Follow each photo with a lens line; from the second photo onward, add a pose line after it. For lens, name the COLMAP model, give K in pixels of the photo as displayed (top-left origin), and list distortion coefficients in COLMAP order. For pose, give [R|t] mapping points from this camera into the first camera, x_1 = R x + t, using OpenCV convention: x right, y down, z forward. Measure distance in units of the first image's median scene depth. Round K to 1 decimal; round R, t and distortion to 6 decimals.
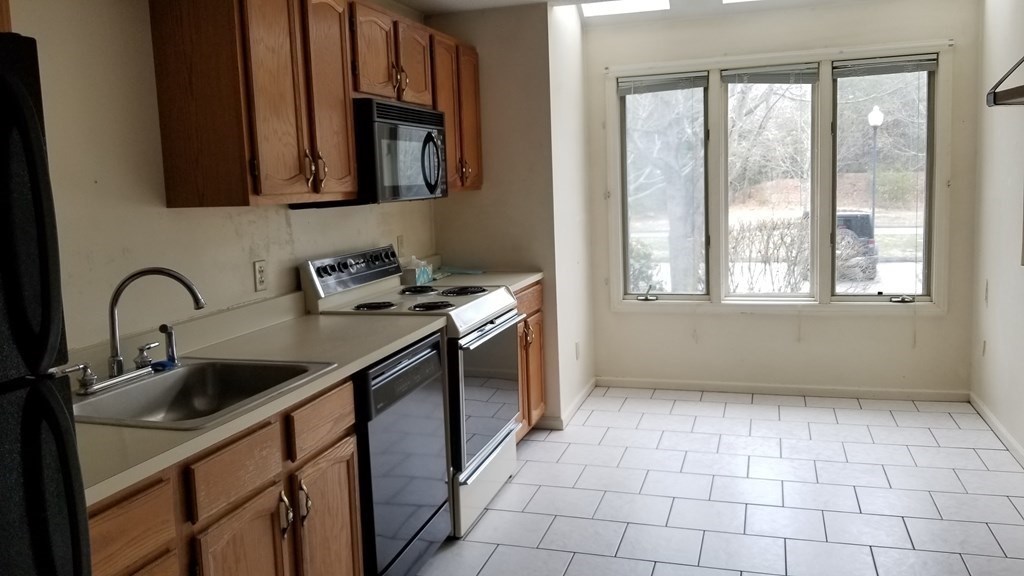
lens RADIAL K [[801.3, 0, 519.4], [0, 801.3, 283.3], [0, 0, 1]] dist [0.009785, -0.004571]
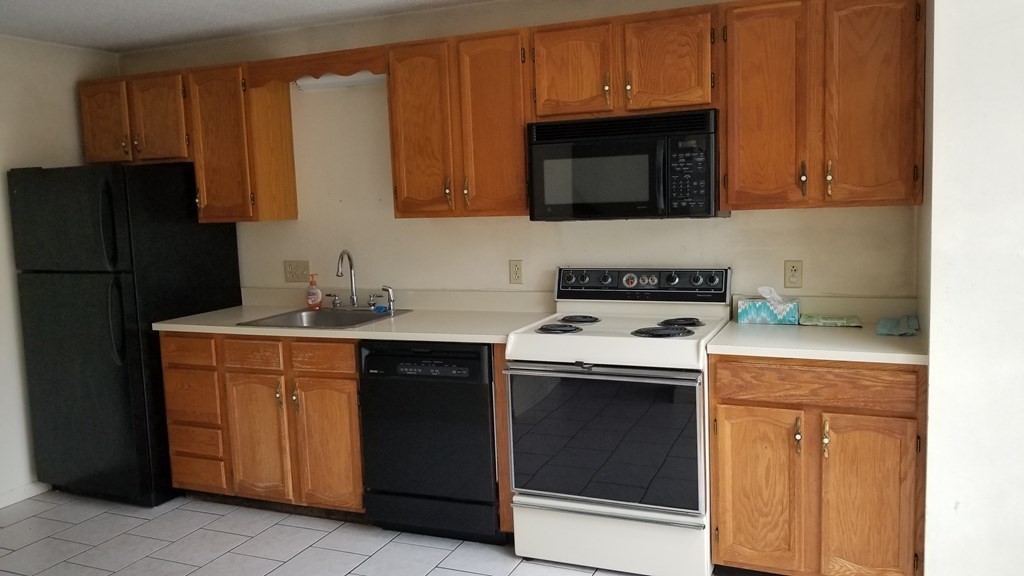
lens RADIAL K [[801.3, 0, 519.4], [0, 801.3, 283.3], [0, 0, 1]] dist [0.009785, -0.004571]
pose [[-0.096663, 0.139977, -0.985425, 0.879874], [-0.091896, 0.984577, 0.148871, -0.171424], [0.991066, 0.104947, -0.082309, 1.055373]]
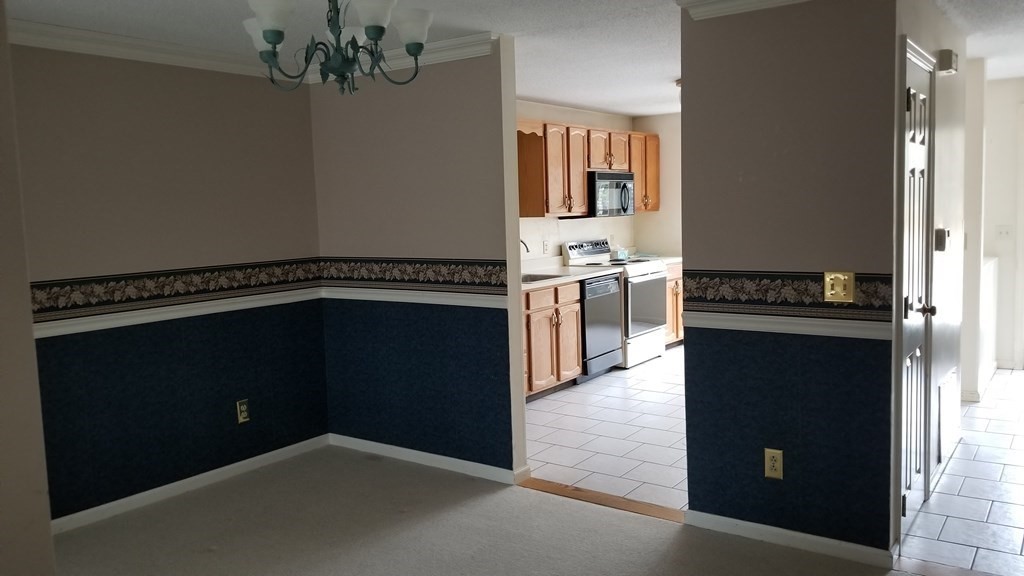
lens RADIAL K [[801.3, 0, 519.4], [0, 801.3, 283.3], [0, 0, 1]] dist [0.009785, -0.004571]
pose [[0.949459, 0.034751, -0.311962, 0.330357], [-0.042516, 0.998931, -0.018123, 0.137339], [0.310999, 0.030470, 0.949922, -1.214791]]
